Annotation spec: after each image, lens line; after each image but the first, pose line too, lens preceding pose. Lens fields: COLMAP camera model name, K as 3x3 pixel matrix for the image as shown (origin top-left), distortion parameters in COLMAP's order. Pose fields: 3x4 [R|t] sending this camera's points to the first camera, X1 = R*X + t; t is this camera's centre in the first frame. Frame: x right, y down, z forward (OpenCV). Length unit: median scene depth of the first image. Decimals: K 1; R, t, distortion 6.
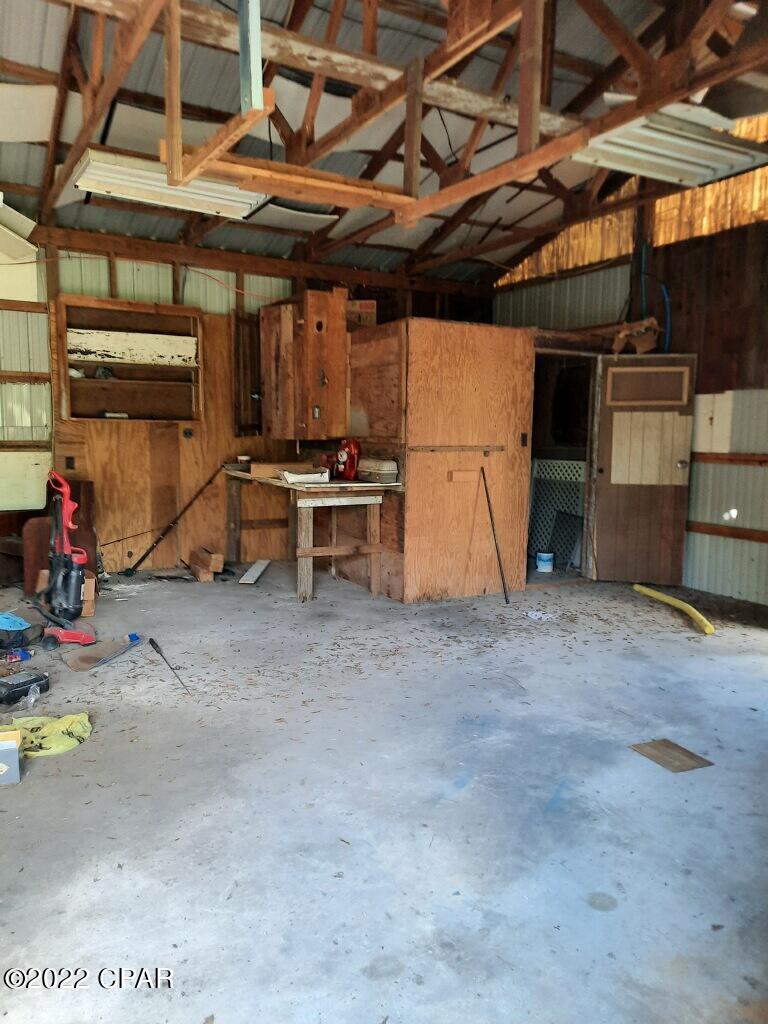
lens RADIAL K [[750.0, 0, 376.0], [0, 750.0, 509.8], [0, 0, 1]] dist [0.047171, -0.036544]
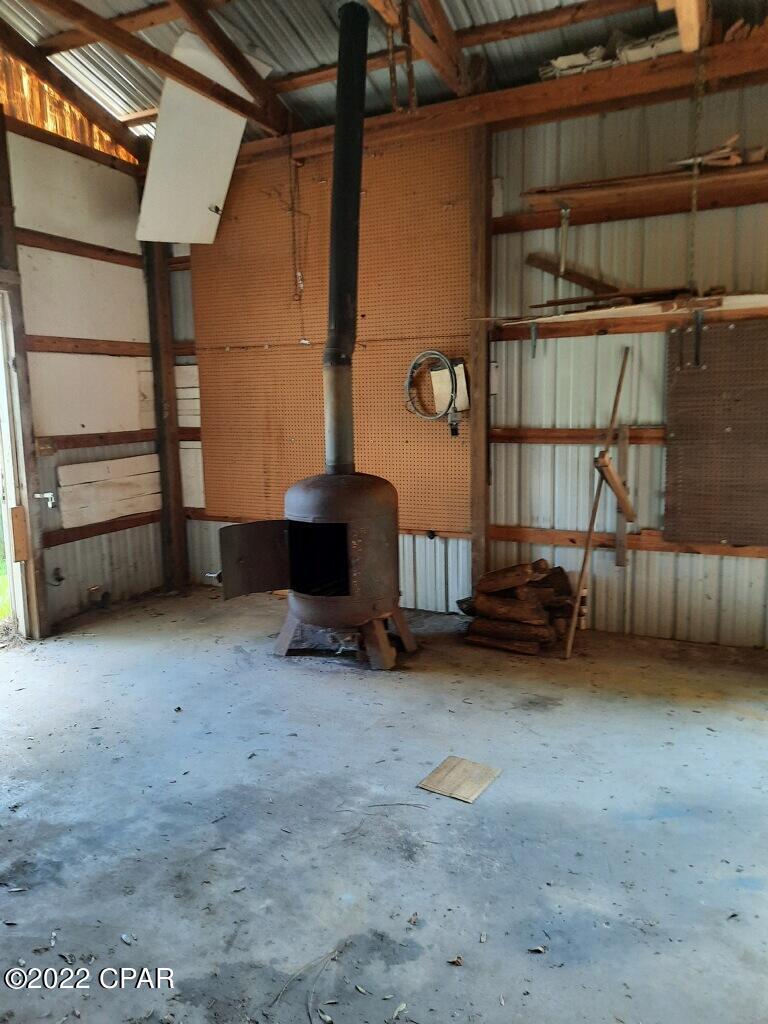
lens RADIAL K [[750.0, 0, 386.9], [0, 750.0, 505.8], [0, 0, 1]] dist [0.047171, -0.036544]
pose [[-0.574438, -0.116043, 0.810281, -0.115805], [0.101575, 0.972143, 0.211234, -0.086719], [-0.812221, 0.203645, -0.546649, 0.786195]]
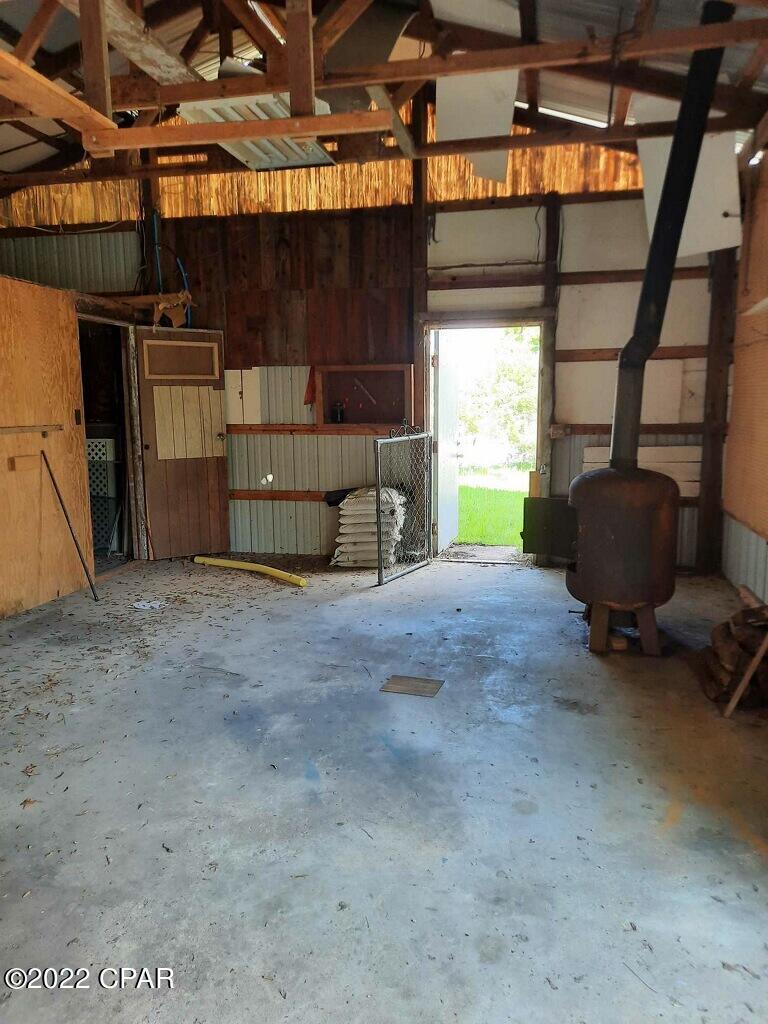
lens RADIAL K [[750.0, 0, 382.5], [0, 750.0, 516.1], [0, 0, 1]] dist [0.047171, -0.036544]
pose [[0.669151, -0.128369, 0.731956, -0.238408], [0.098206, 0.991604, 0.084125, -0.017309], [-0.736609, 0.015590, 0.676139, 0.137319]]
